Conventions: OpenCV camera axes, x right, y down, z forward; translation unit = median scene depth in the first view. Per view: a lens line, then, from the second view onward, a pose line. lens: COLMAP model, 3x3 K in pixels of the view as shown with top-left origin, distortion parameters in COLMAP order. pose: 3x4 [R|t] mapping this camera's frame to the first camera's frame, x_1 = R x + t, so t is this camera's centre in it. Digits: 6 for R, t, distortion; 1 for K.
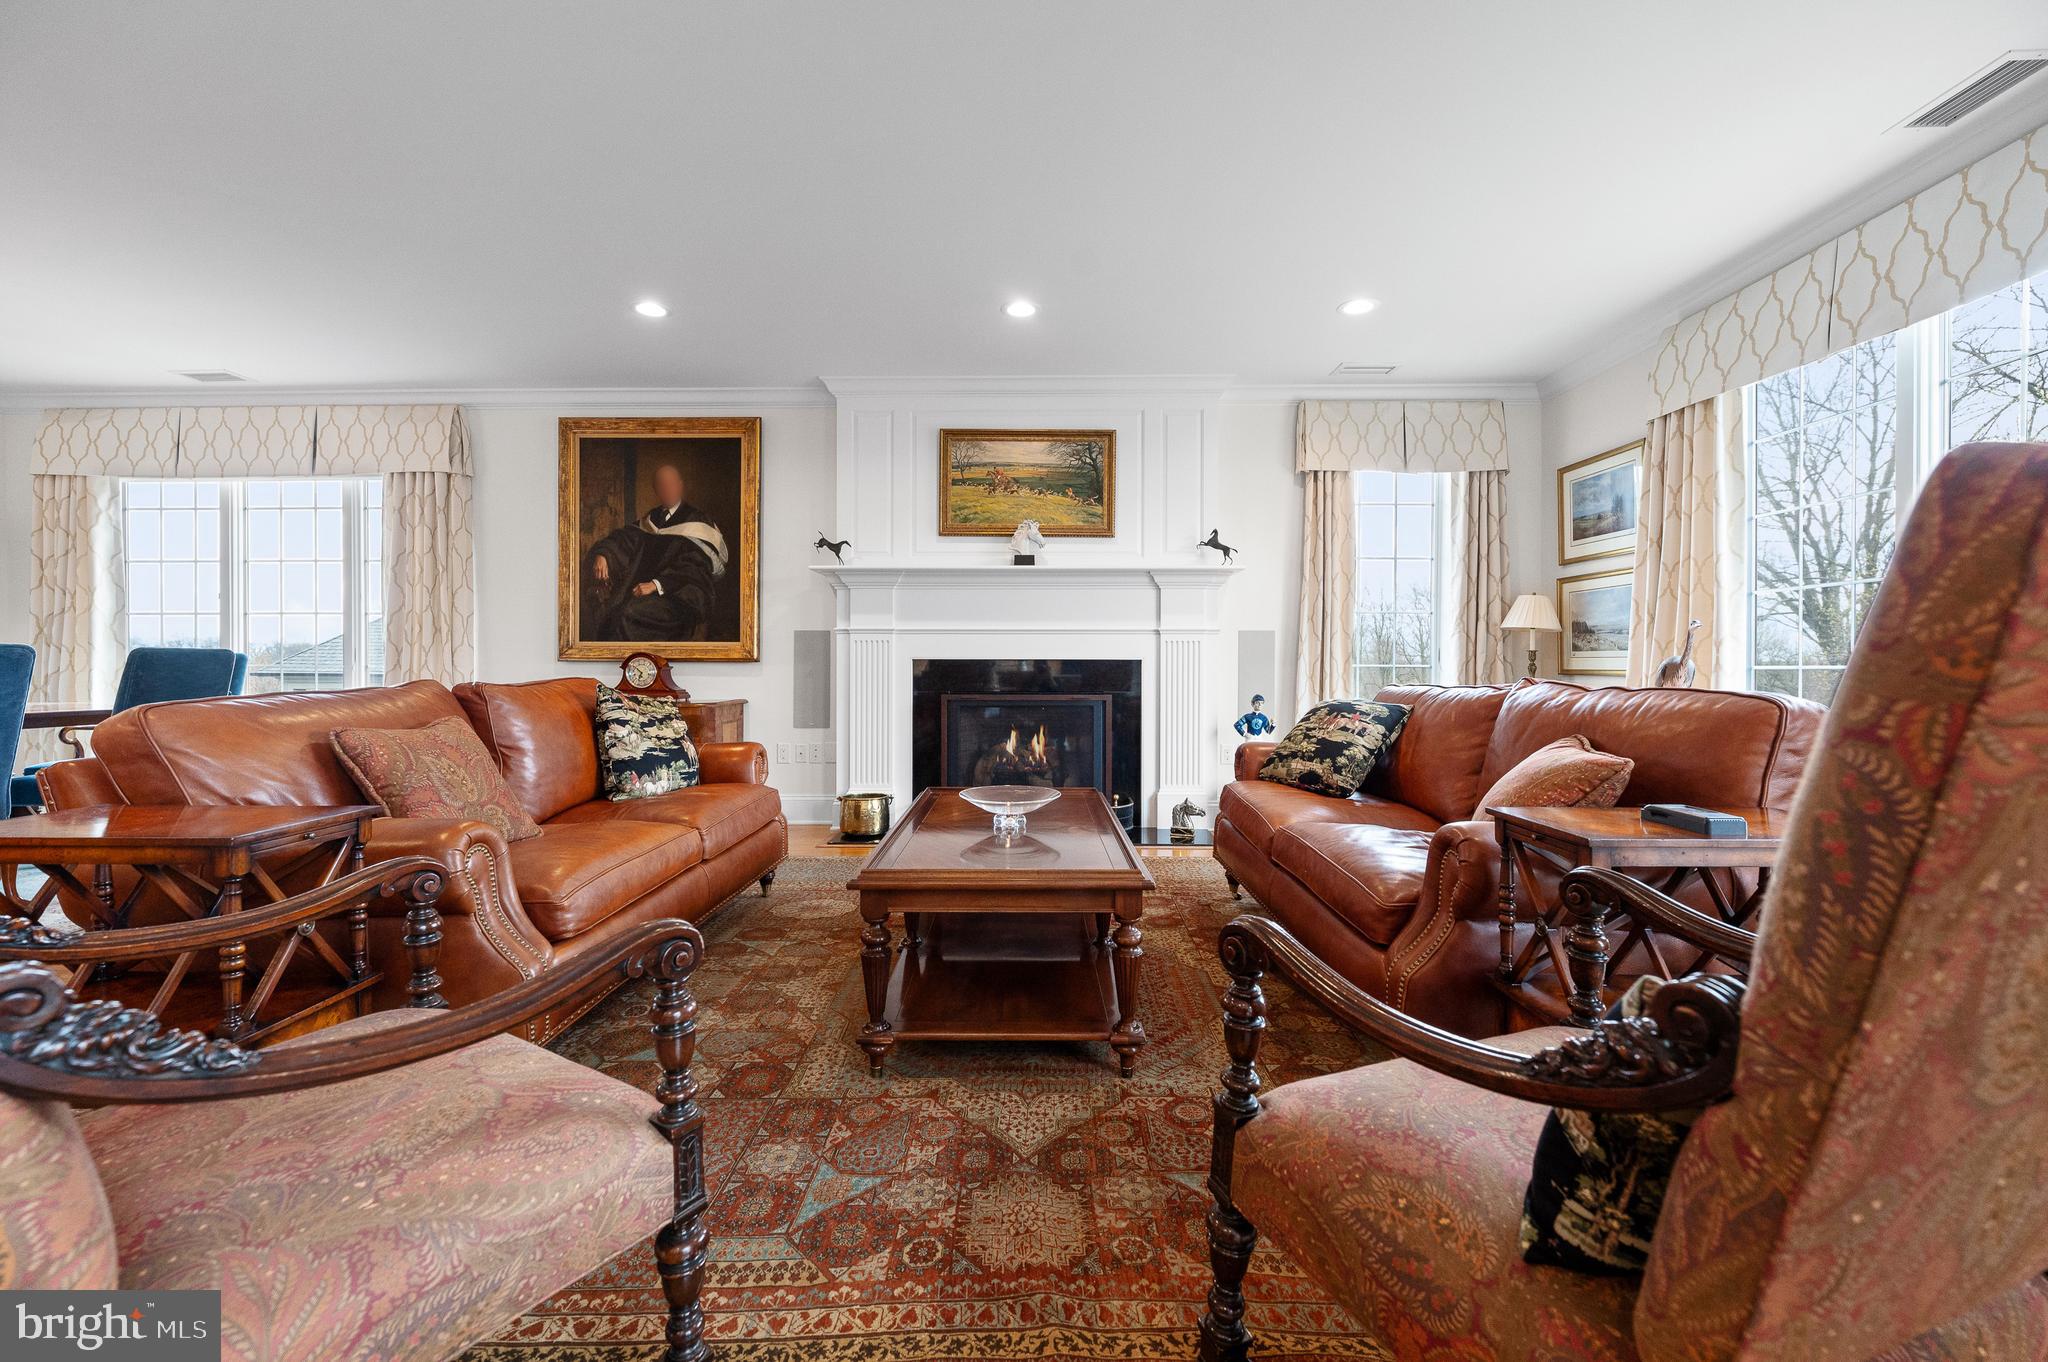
lens RADIAL K [[818.7, 0, 1022.9], [0, 818.7, 671.5], [0, 0, 1]] dist [0.000351, -0.000077]
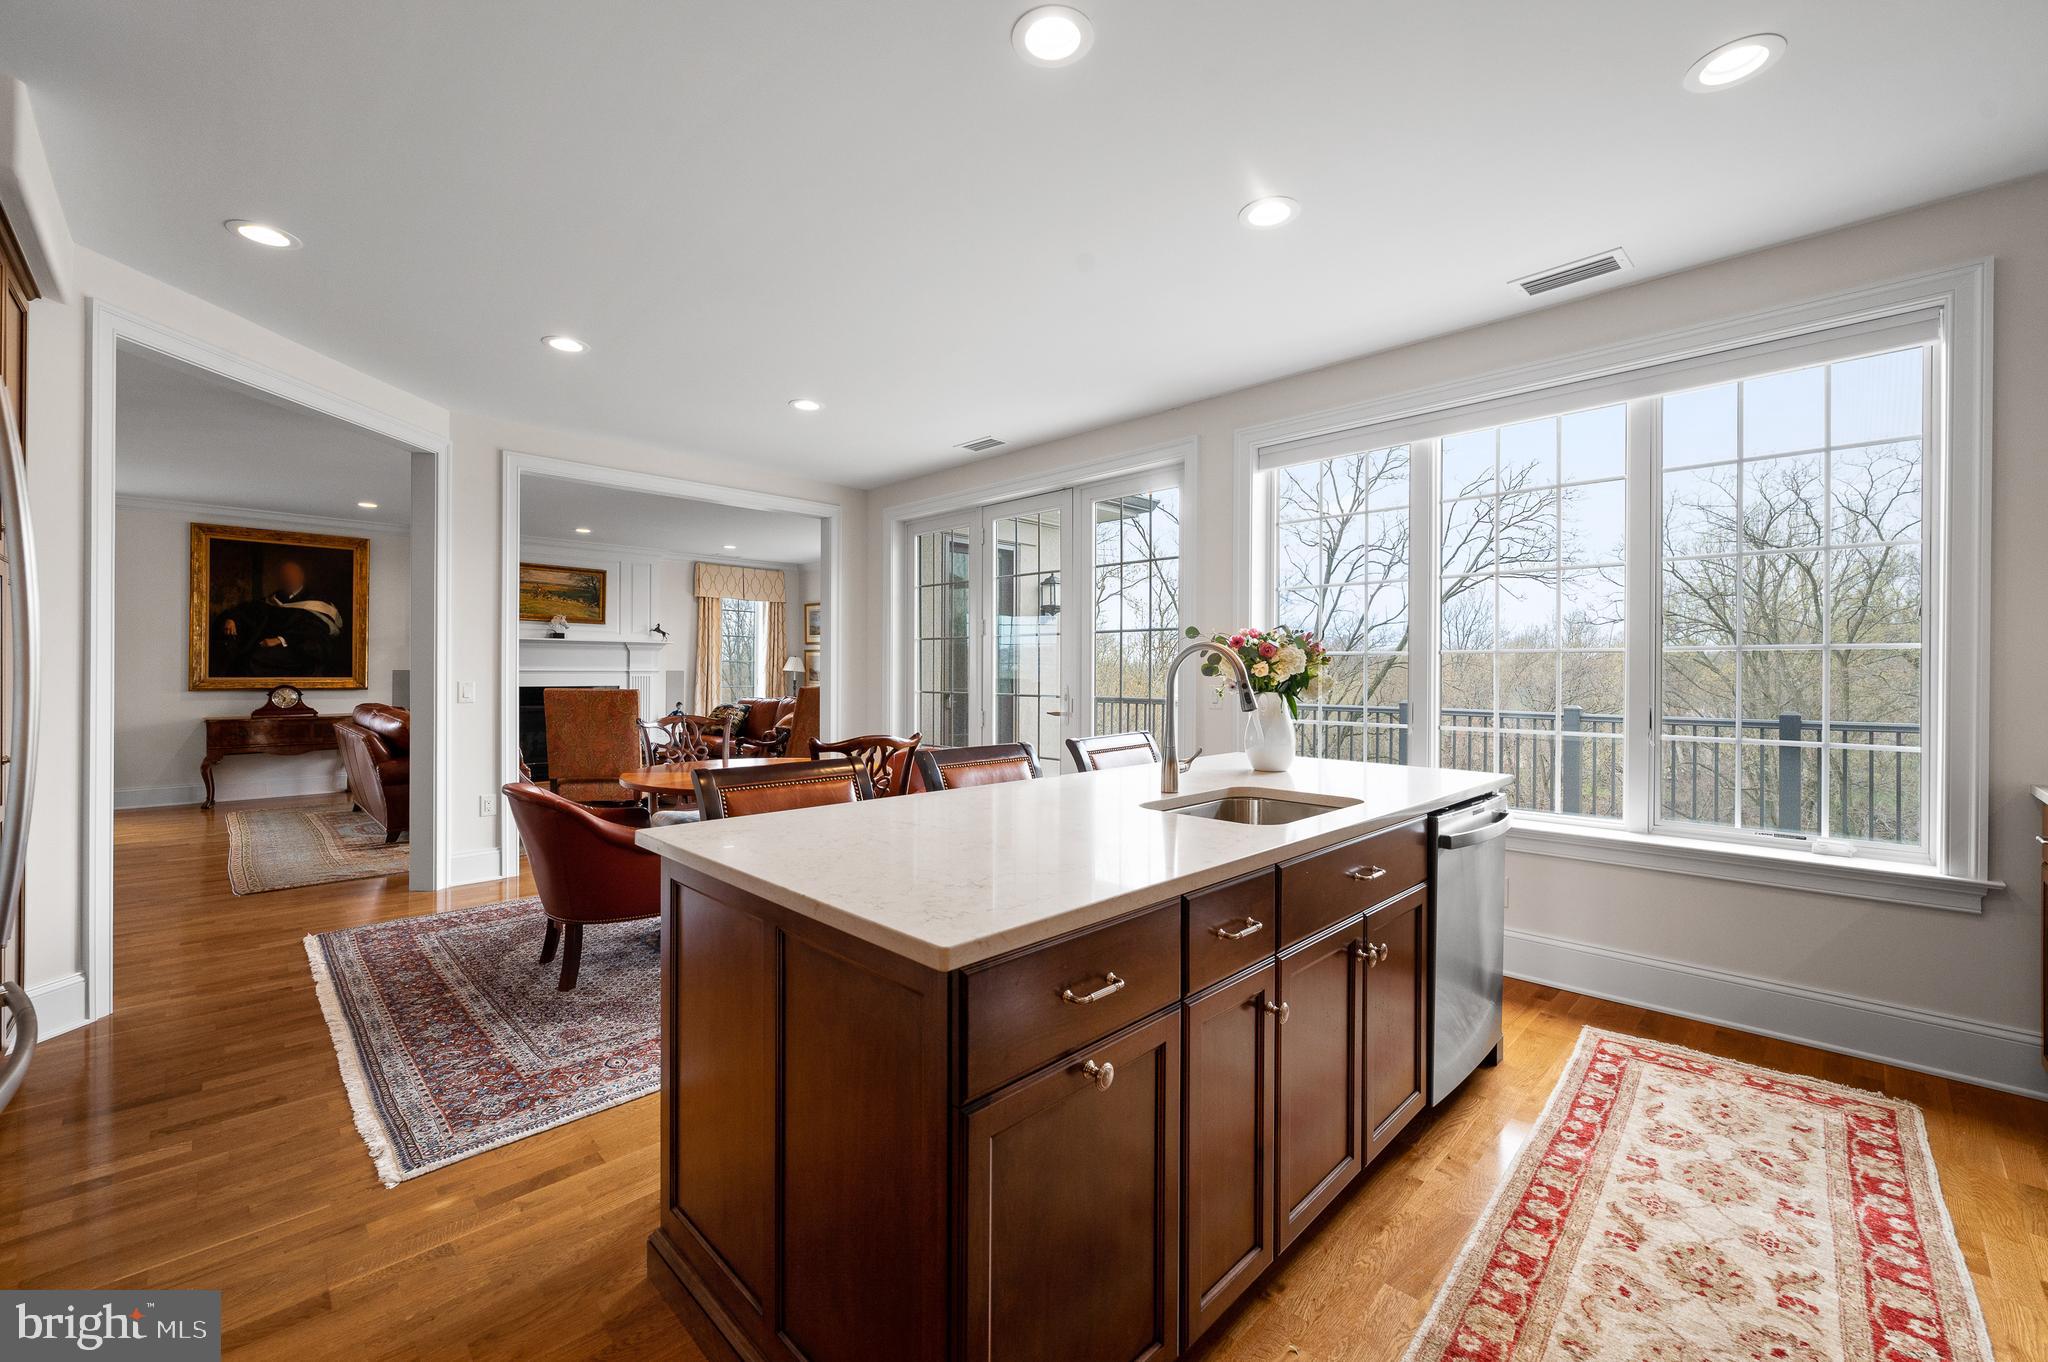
lens RADIAL K [[802.6, 0, 1018.2], [0, 802.6, 670.2], [0, 0, 1]] dist [-0.000536, 0.000006]
pose [[0.699807, 0.002745, 0.714326, -0.567439], [-0.000393, 0.999994, -0.003458, -0.046143], [-0.714332, 0.002139, 0.699804, -1.056732]]
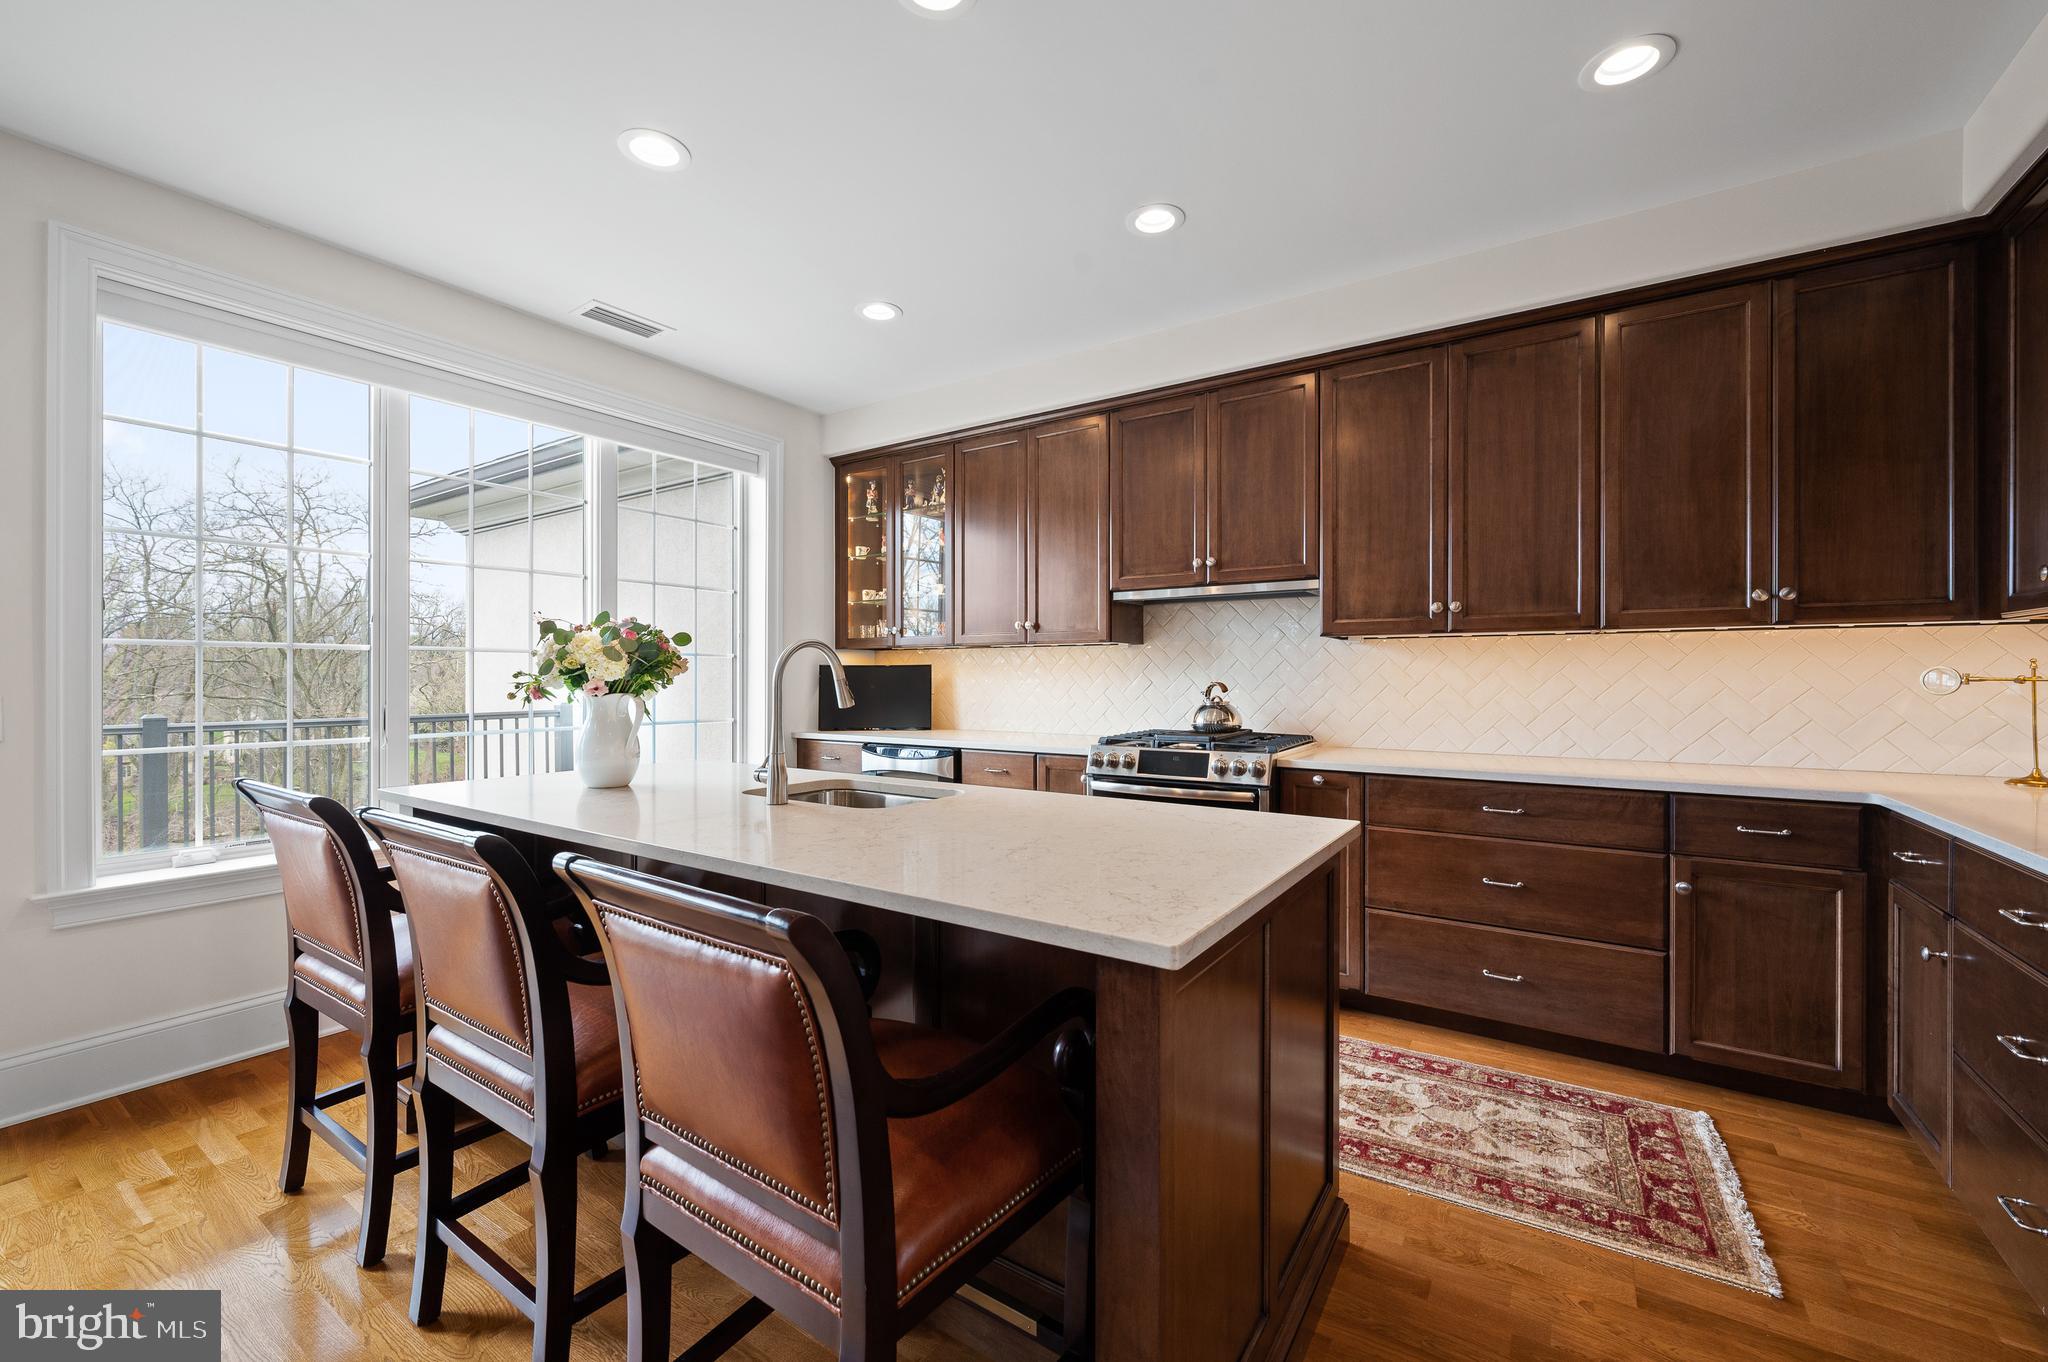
lens RADIAL K [[888.9, 0, 1024.0], [0, 888.9, 681.0], [0, 0, 1]] dist [0.036280, 0.000001]
pose [[-0.846935, -0.005080, 0.531672, -0.545626], [0.000470, 0.999947, 0.010303, -0.047097], [-0.531696, 0.008976, -0.846888, -0.487196]]
